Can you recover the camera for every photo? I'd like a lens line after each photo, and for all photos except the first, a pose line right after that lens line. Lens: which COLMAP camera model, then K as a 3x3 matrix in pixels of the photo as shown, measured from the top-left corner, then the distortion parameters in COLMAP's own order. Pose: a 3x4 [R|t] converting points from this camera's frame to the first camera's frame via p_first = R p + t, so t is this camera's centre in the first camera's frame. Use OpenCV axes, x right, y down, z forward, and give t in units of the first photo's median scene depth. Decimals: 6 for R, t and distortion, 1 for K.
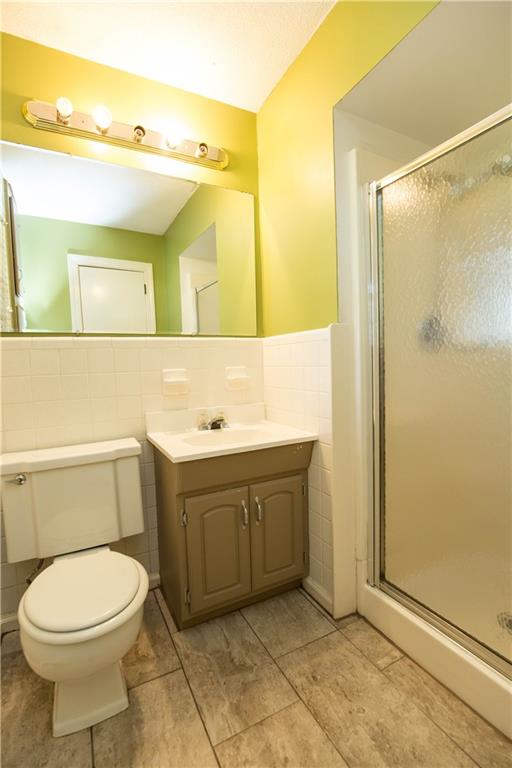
lens RADIAL K [[351.3, 0, 256.0], [0, 351.3, 384.0], [0, 0, 1]] dist [-0.036993, 0.009555]
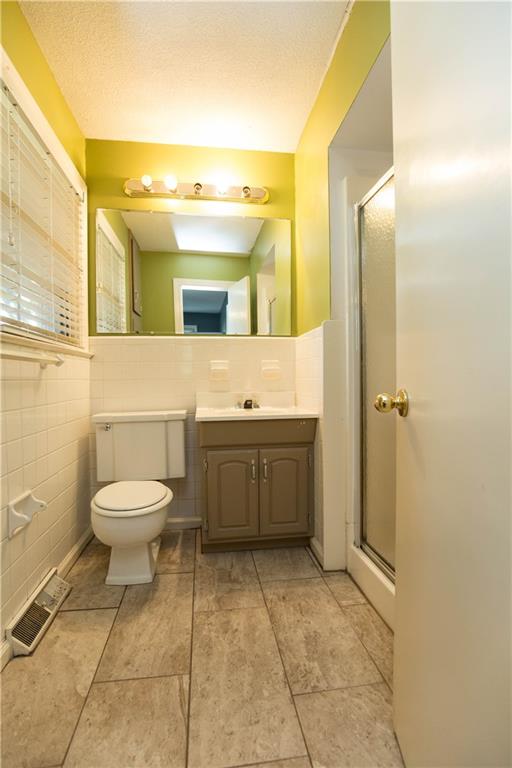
lens RADIAL K [[351.3, 0, 256.0], [0, 351.3, 384.0], [0, 0, 1]] dist [-0.036993, 0.009555]
pose [[0.944479, 0.028090, -0.327368, 0.391780], [-0.040106, 0.998745, -0.030009, 0.095738], [0.326114, 0.041472, 0.944420, -0.224044]]
